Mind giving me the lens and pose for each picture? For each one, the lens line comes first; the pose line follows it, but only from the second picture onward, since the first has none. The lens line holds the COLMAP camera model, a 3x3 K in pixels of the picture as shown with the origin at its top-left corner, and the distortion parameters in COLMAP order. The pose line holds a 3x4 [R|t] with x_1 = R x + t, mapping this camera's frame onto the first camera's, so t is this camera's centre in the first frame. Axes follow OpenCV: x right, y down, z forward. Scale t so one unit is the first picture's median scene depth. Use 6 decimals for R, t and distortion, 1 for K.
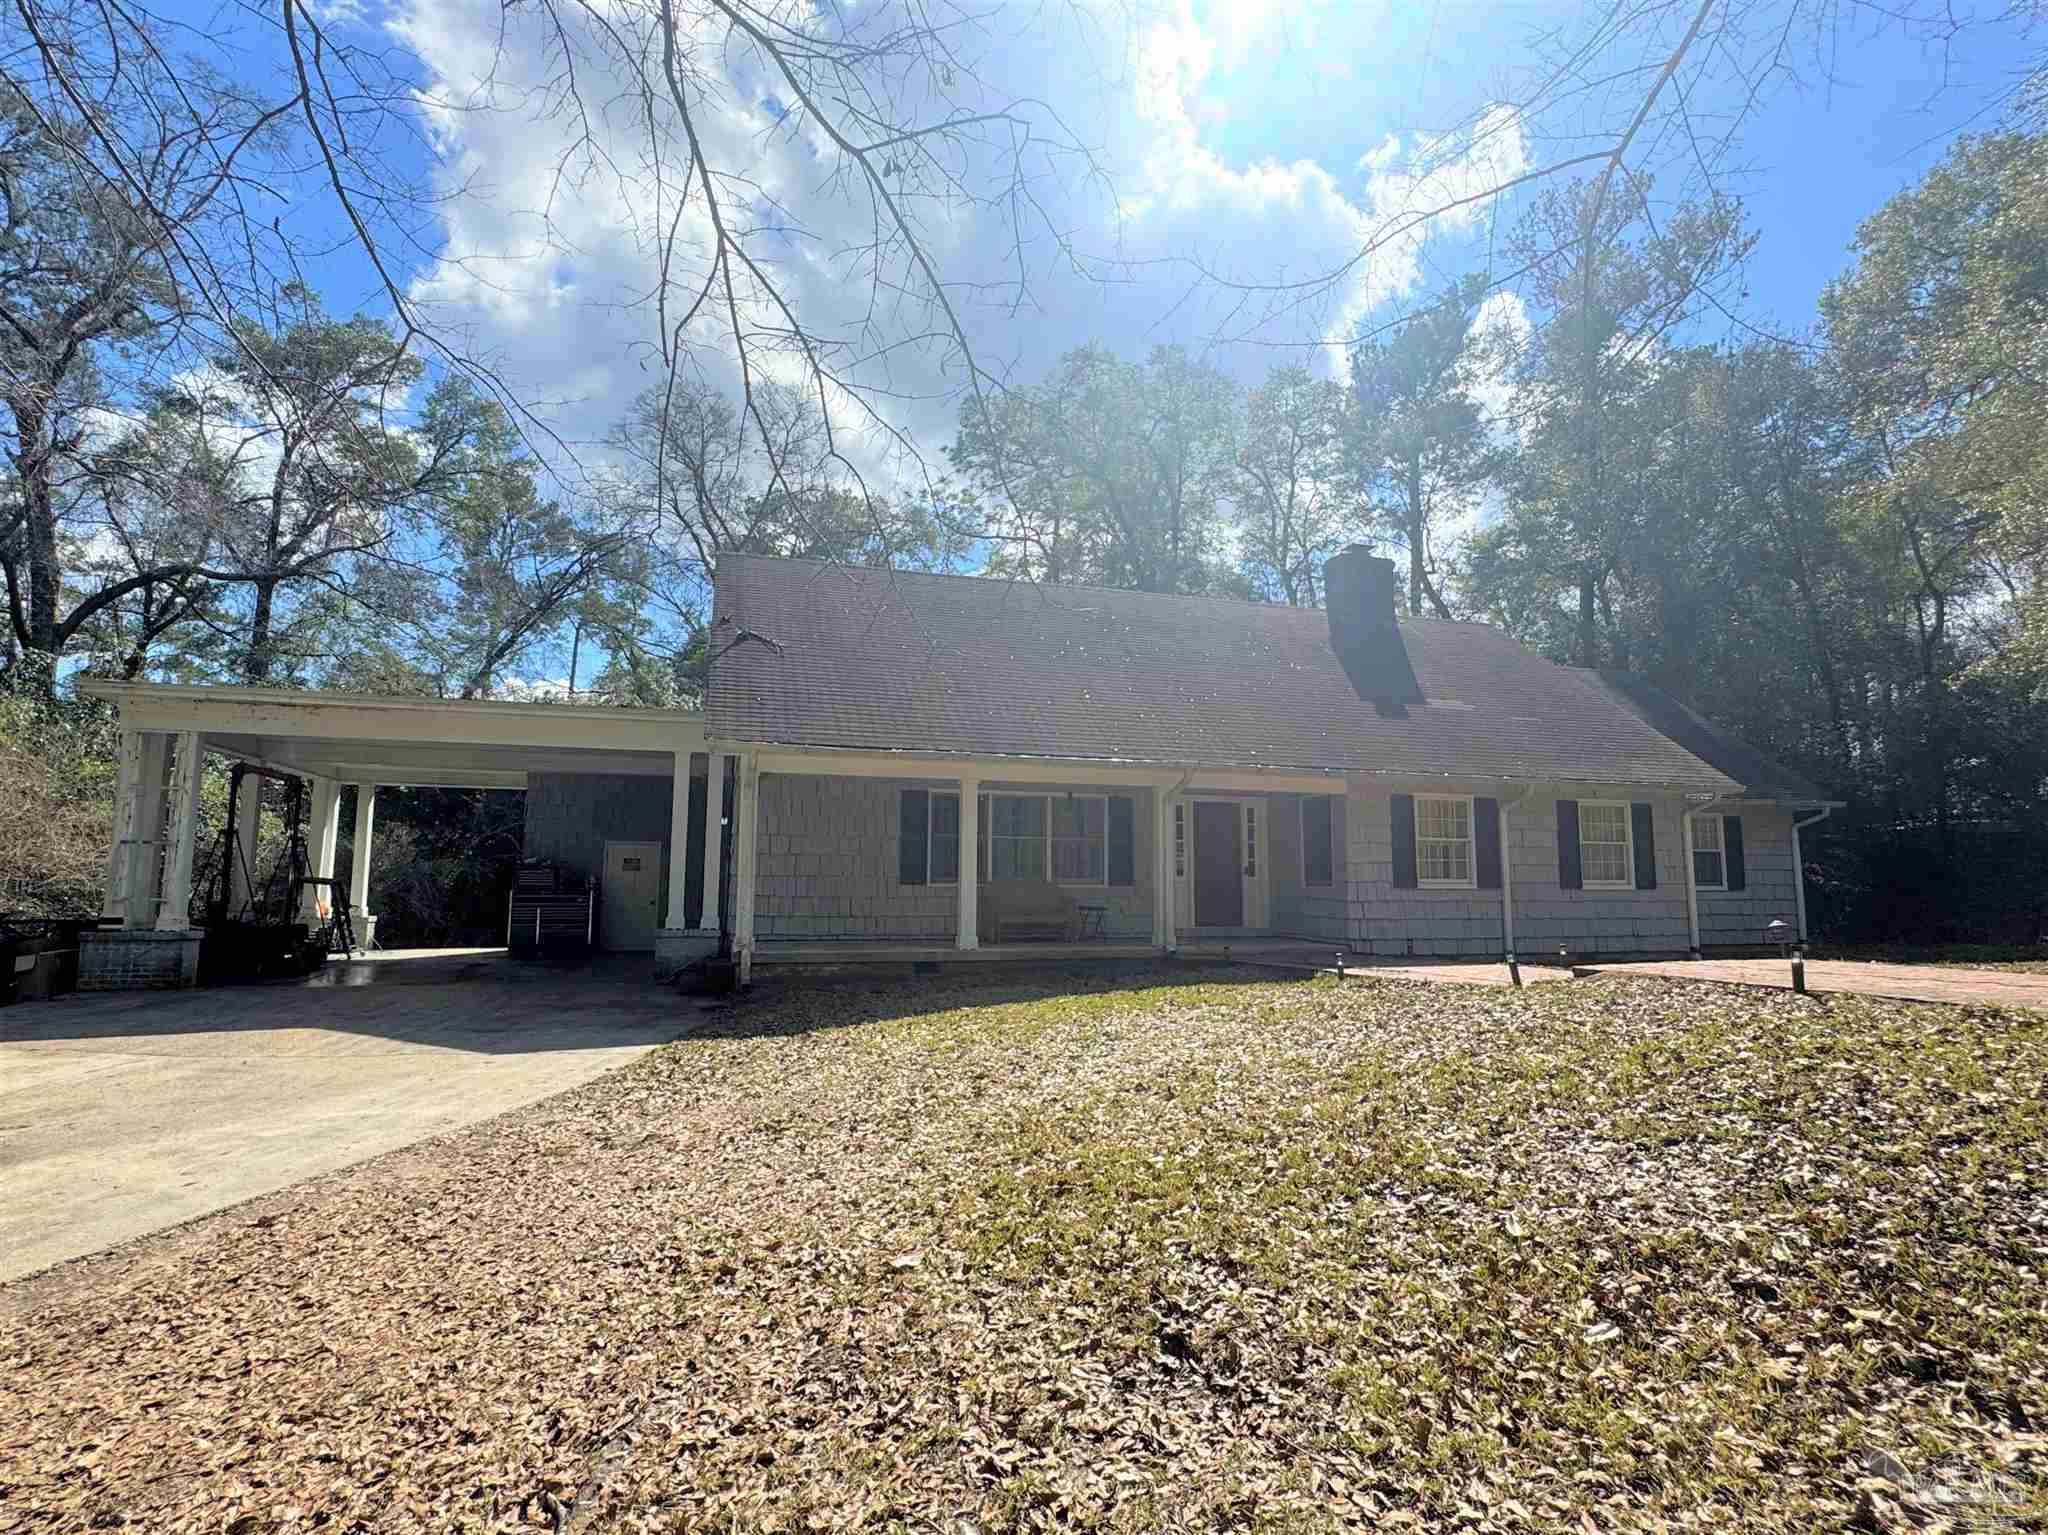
lens RADIAL K [[1046.8, 0, 1024.0], [0, 1046.8, 767.5], [0, 0, 1]] dist [0.010657, 0.000837]
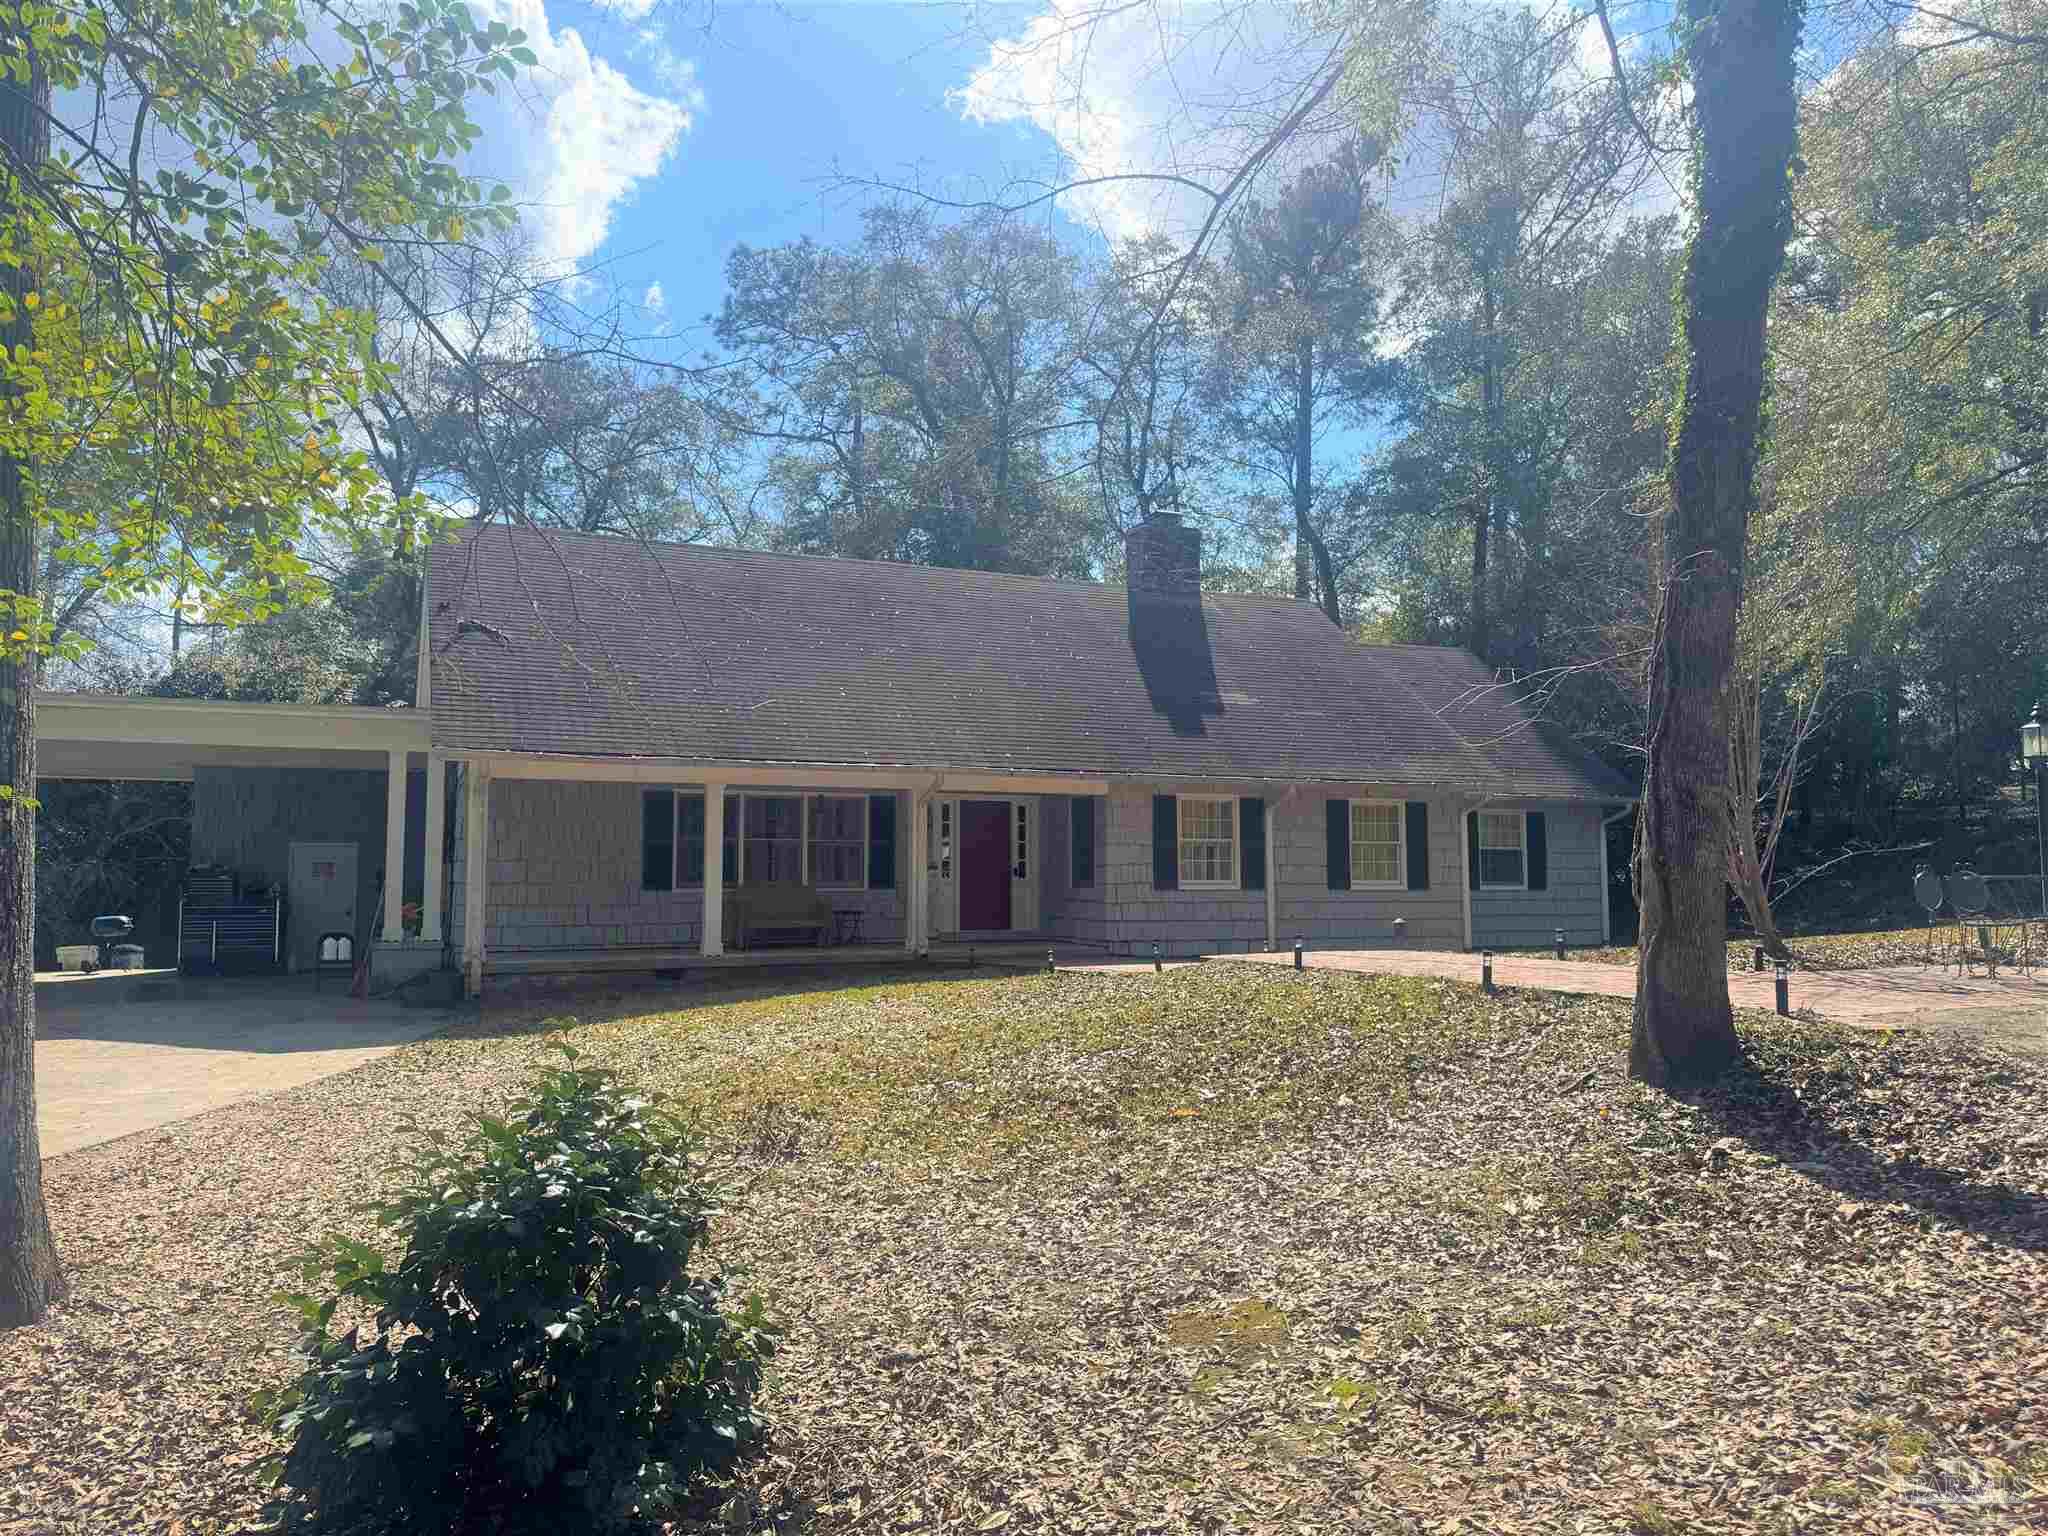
lens RADIAL K [[1472.0, 0, 1024.0], [0, 1472.0, 768.0], [0, 0, 1]] dist [0.103687, -0.002348]
pose [[0.992272, 0.002873, 0.124050, 0.054522], [-0.007362, 0.999334, 0.035745, -0.046906], [-0.123864, -0.036382, 0.991632, -0.351247]]
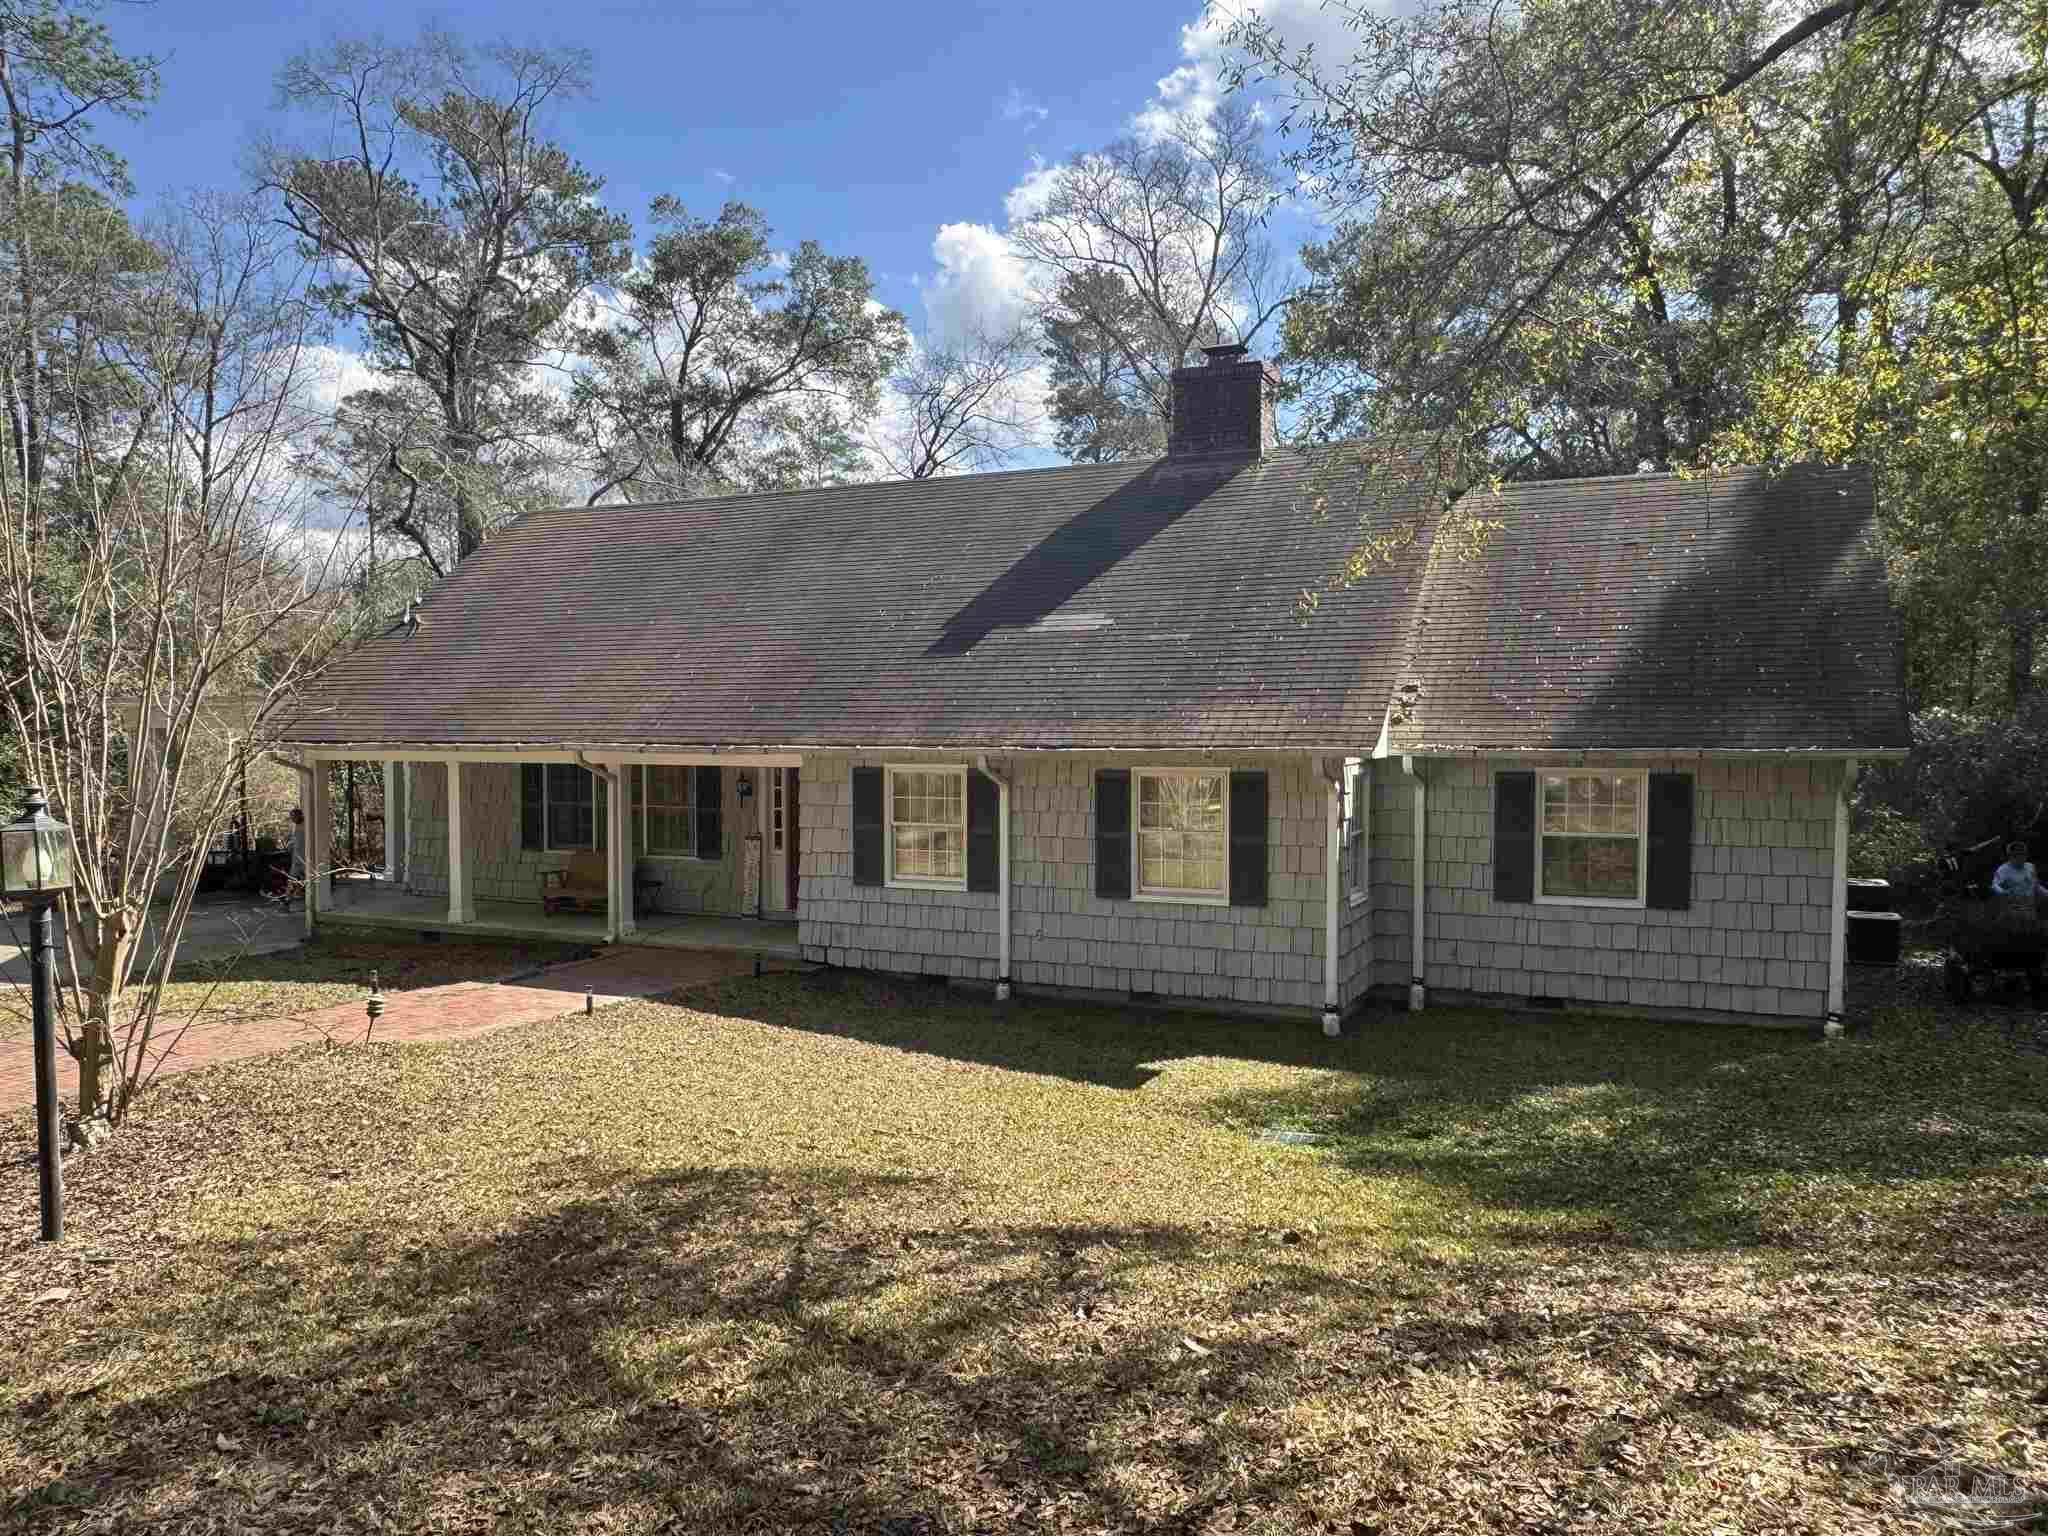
lens RADIAL K [[1618.2, 0, 1024.0], [0, 1618.2, 768.0], [0, 0, 1]] dist [0.002294, 0.005322]
pose [[0.712693, 0.007922, -0.701431, 1.252288], [0.074048, 0.993500, 0.086458, -0.067089], [0.697557, -0.113557, 0.707474, 0.218271]]
